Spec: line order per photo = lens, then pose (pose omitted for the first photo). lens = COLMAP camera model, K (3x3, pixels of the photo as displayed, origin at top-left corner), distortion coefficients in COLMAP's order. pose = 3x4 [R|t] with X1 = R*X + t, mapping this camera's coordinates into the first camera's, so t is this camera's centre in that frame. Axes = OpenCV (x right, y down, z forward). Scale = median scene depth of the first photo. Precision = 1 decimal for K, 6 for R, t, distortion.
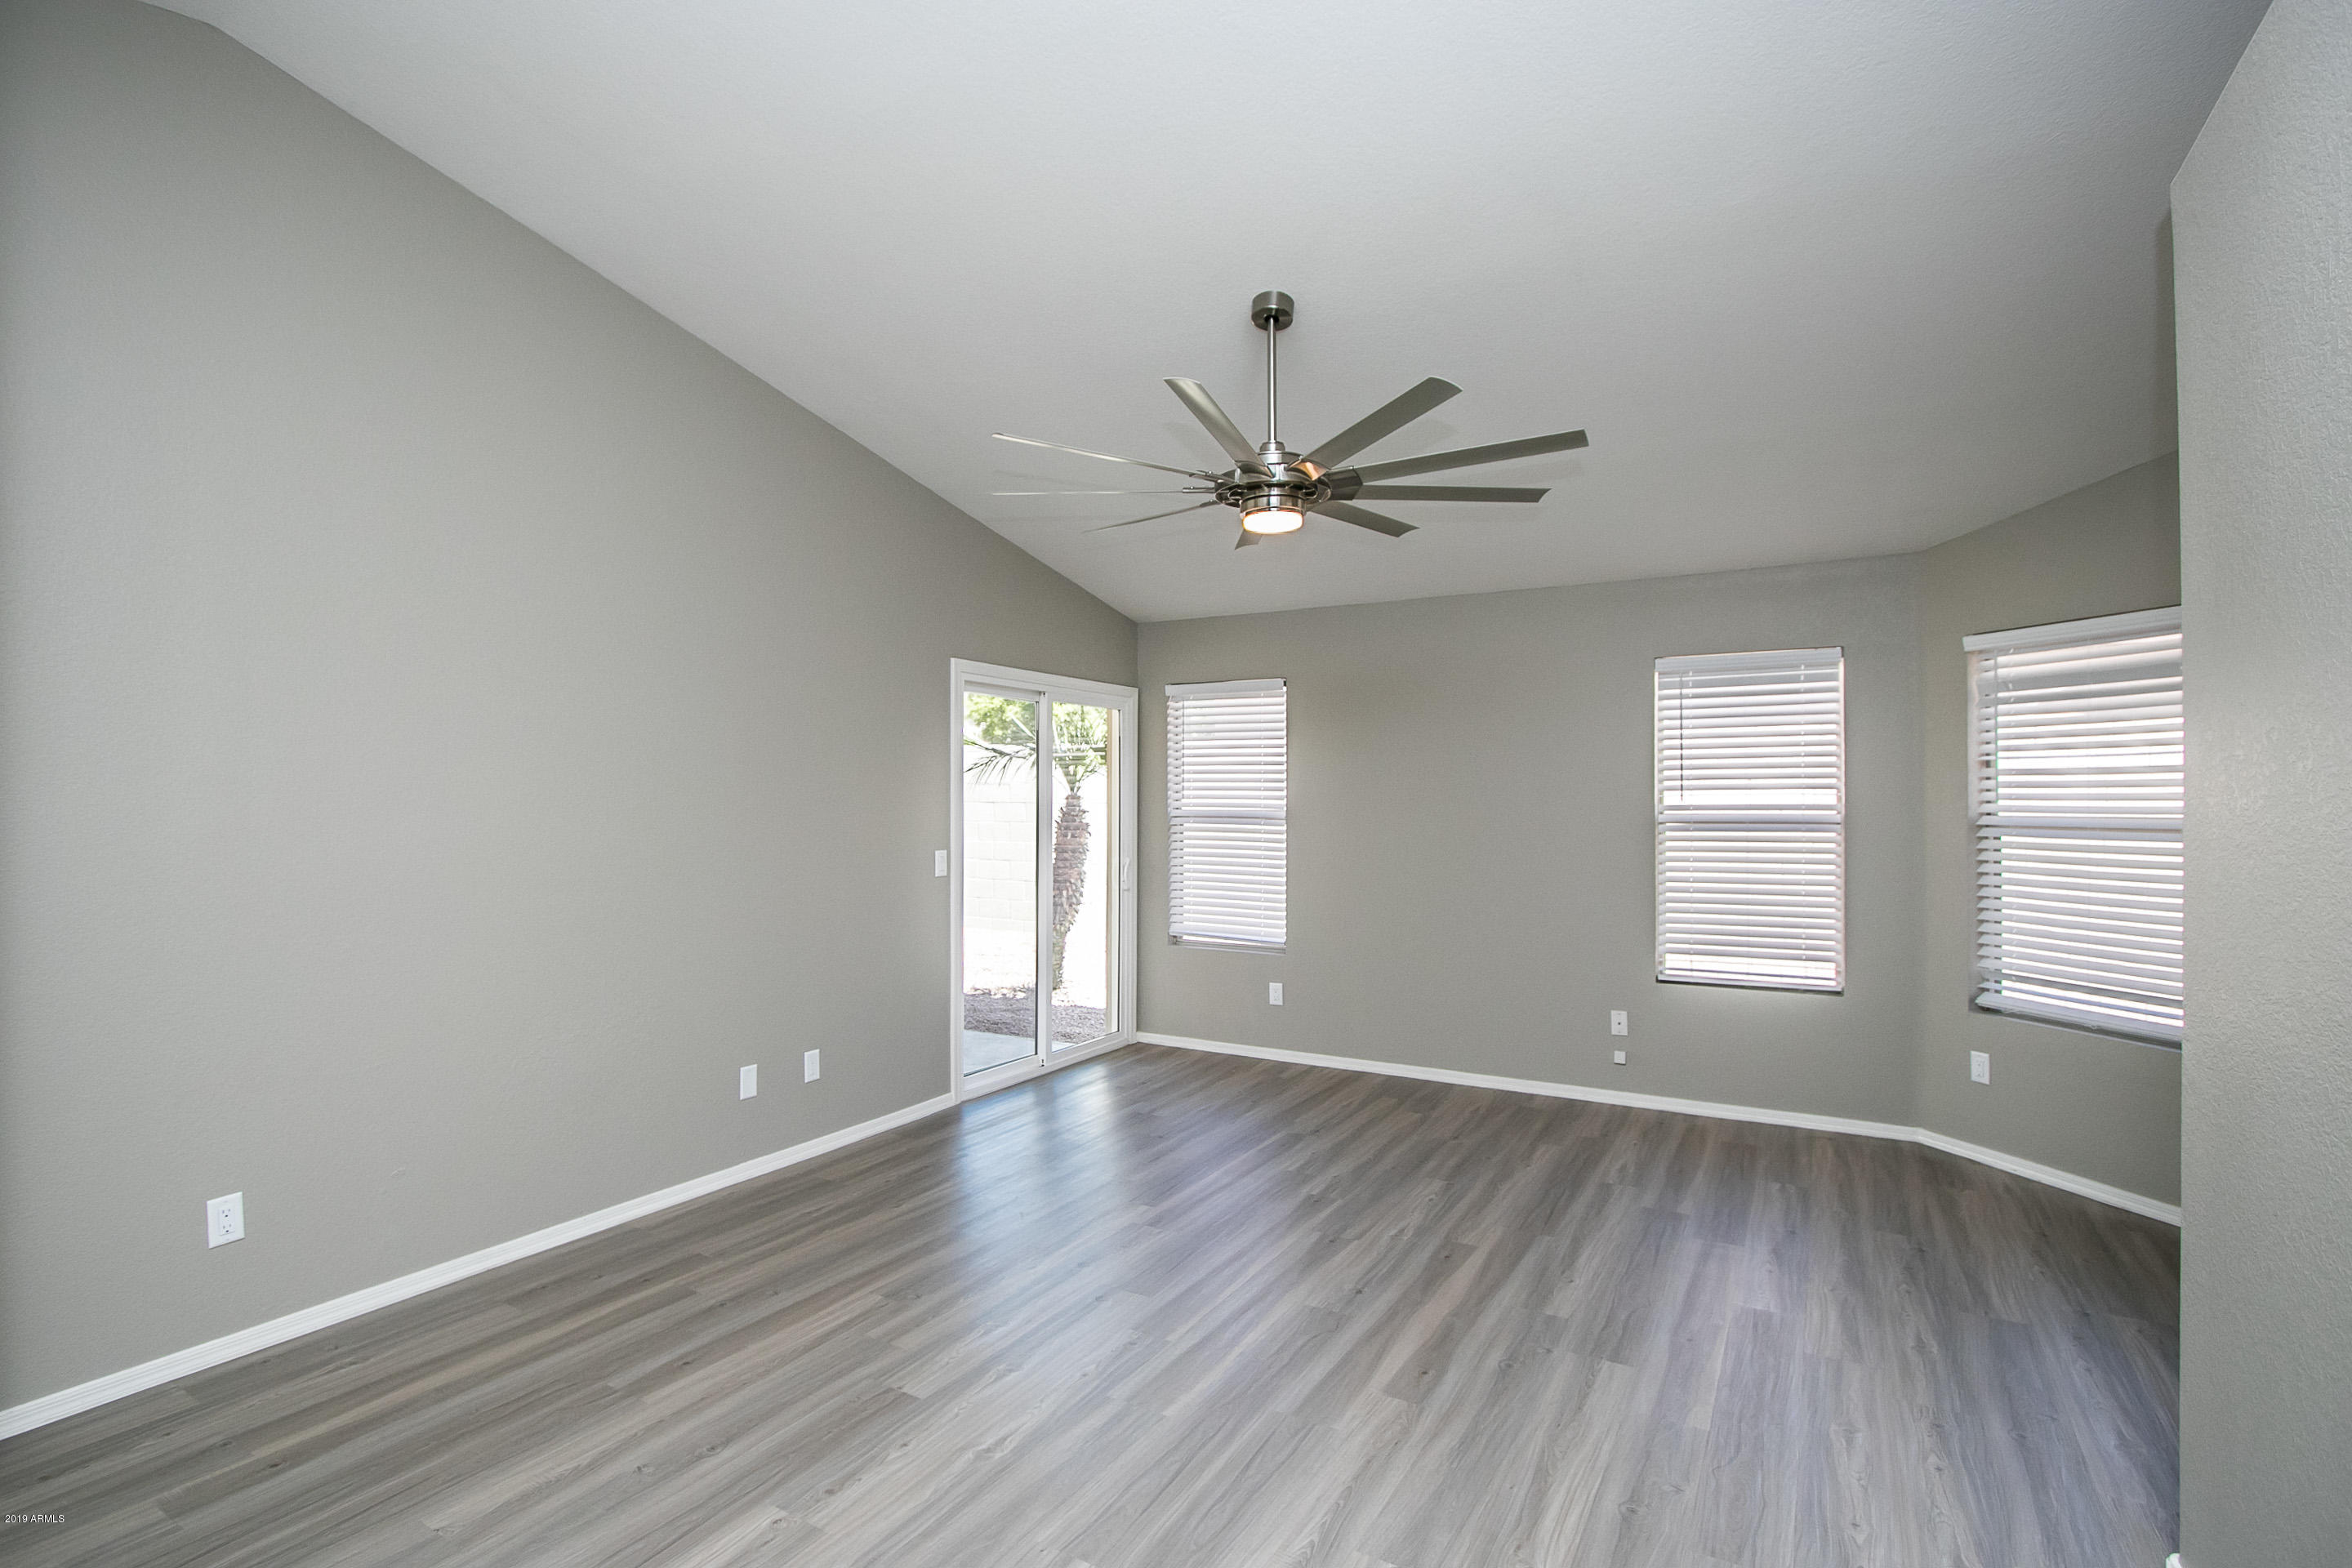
lens RADIAL K [[1108.1, 0, 1176.0], [0, 1108.1, 793.3], [0, 0, 1]] dist [-0.018754, 0.001830]
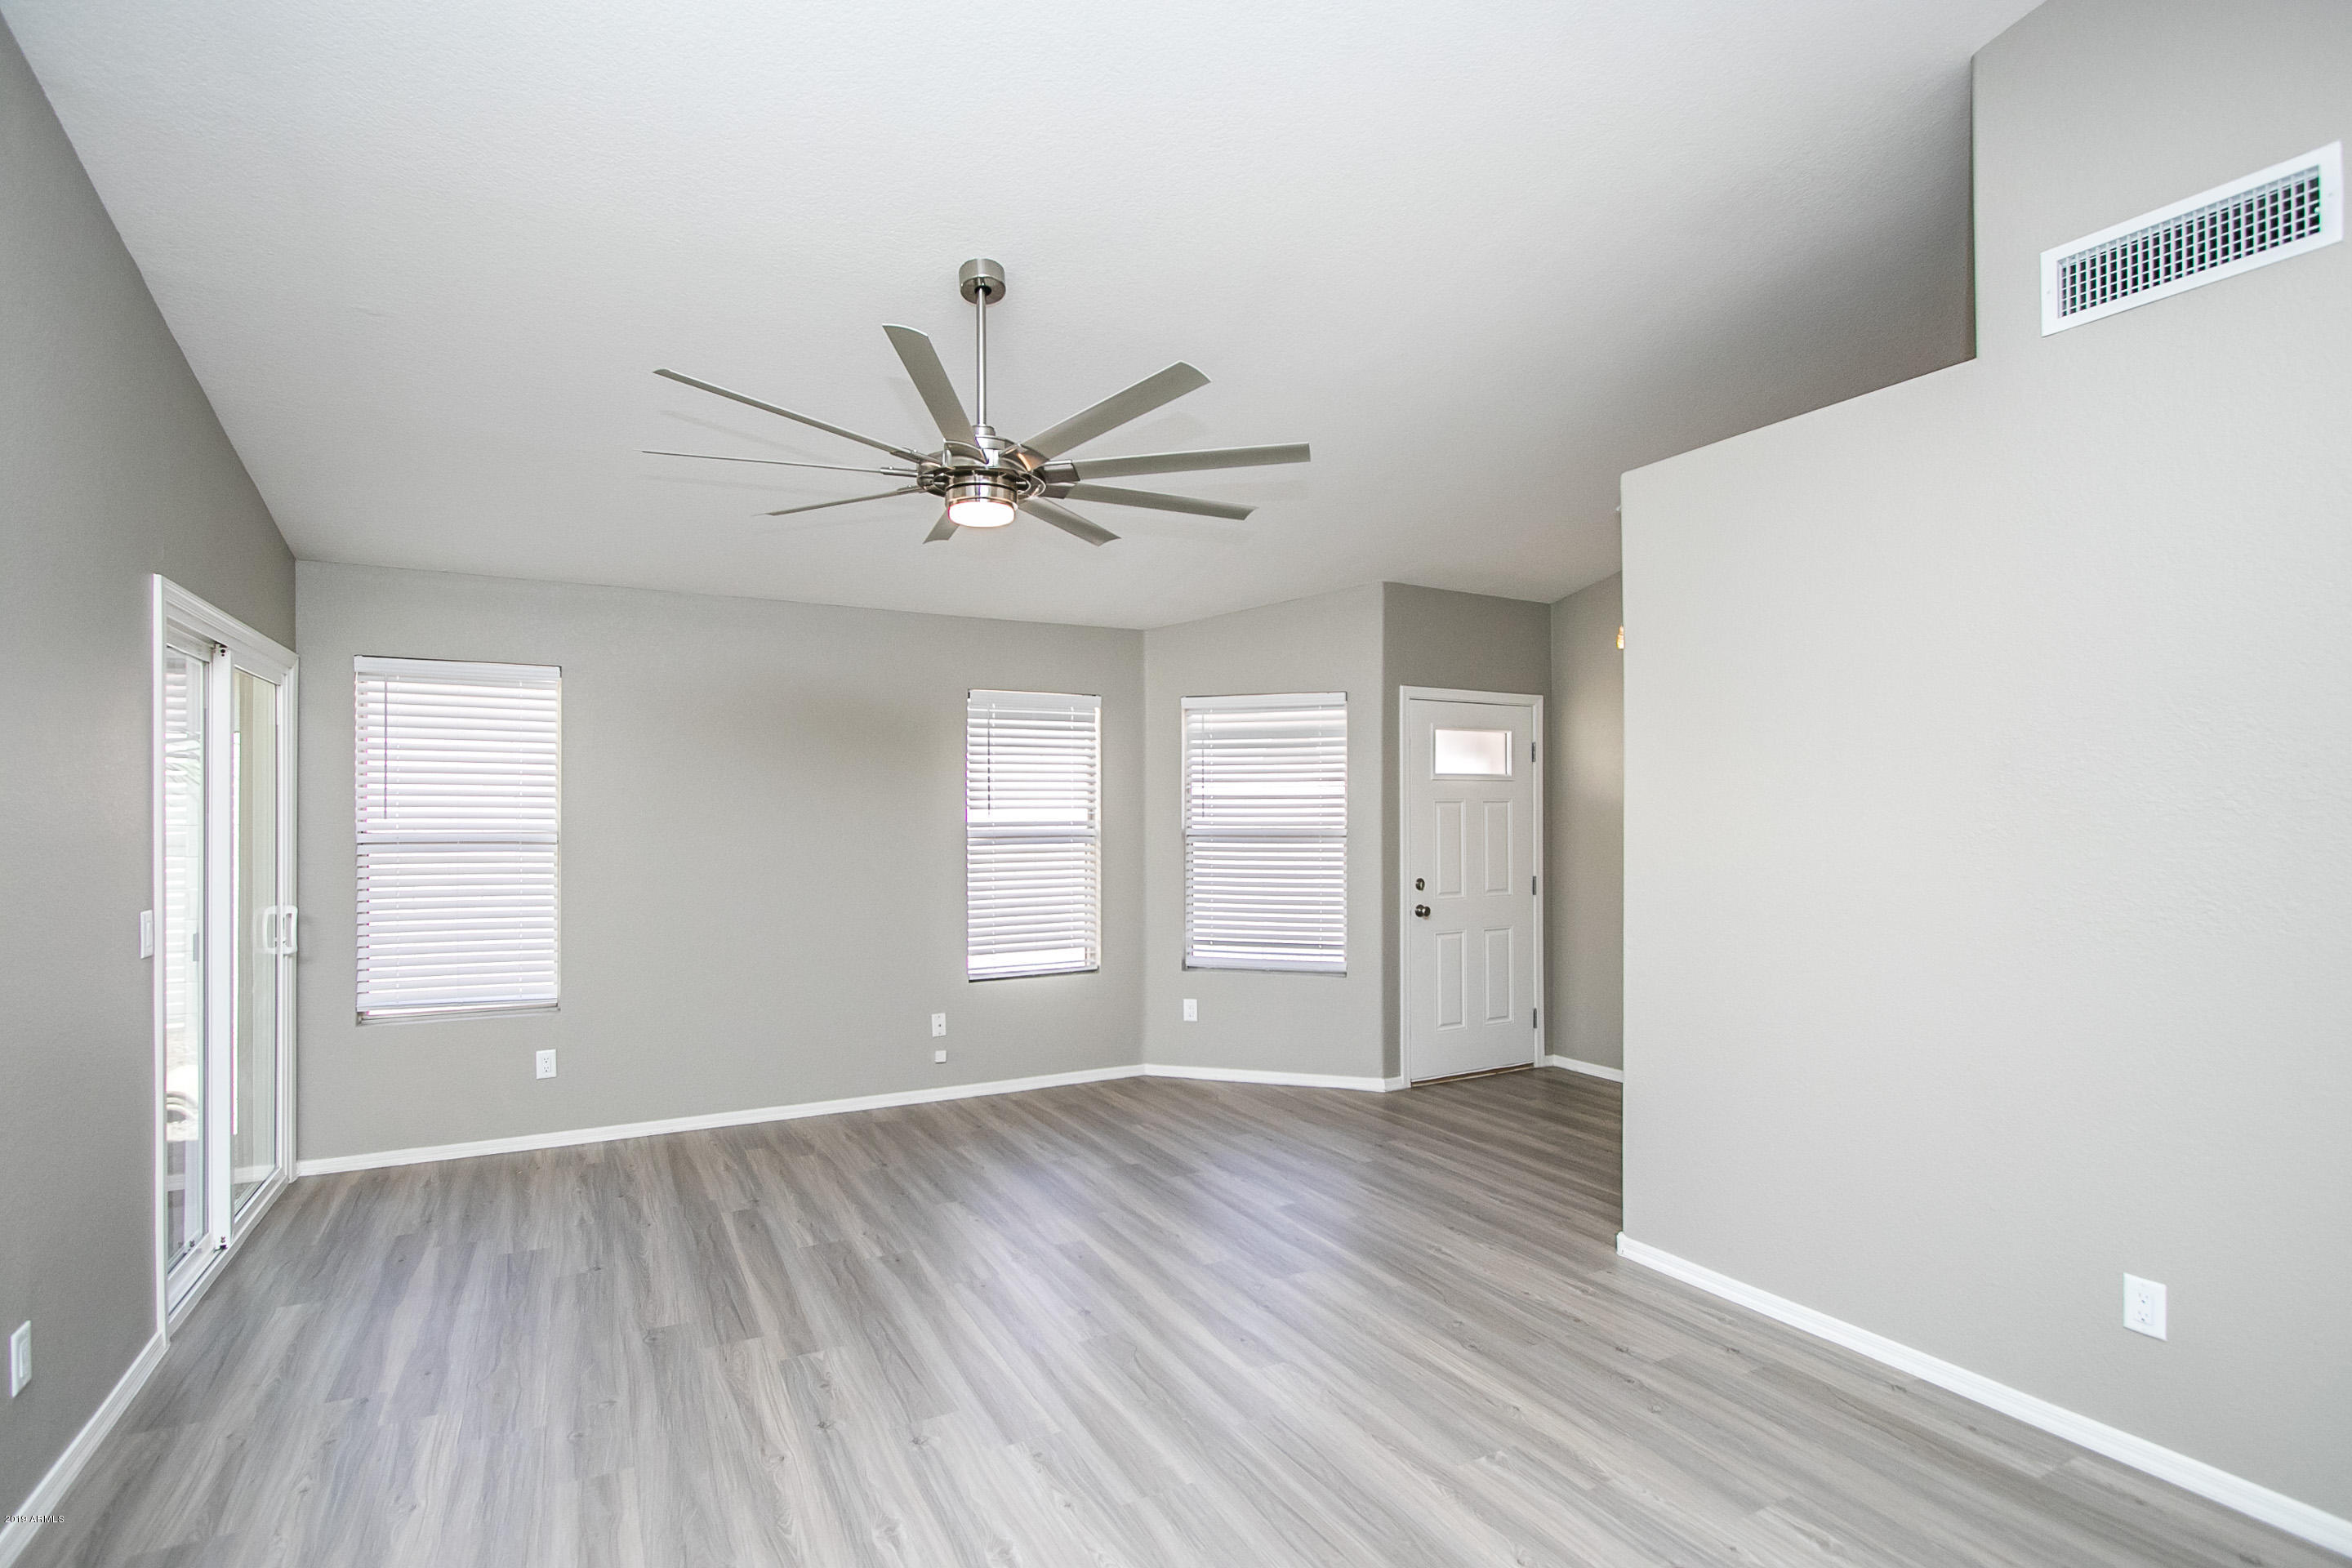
lens RADIAL K [[1108.1, 0, 1103.1], [0, 1108.1, 814.6], [0, 0, 1]] dist [-0.018754, 0.001830]
pose [[0.538860, -0.000077, 0.842395, -0.458904], [-0.001299, 0.999999, 0.000922, 0.001985], [-0.842394, -0.001591, 0.538859, 0.308760]]
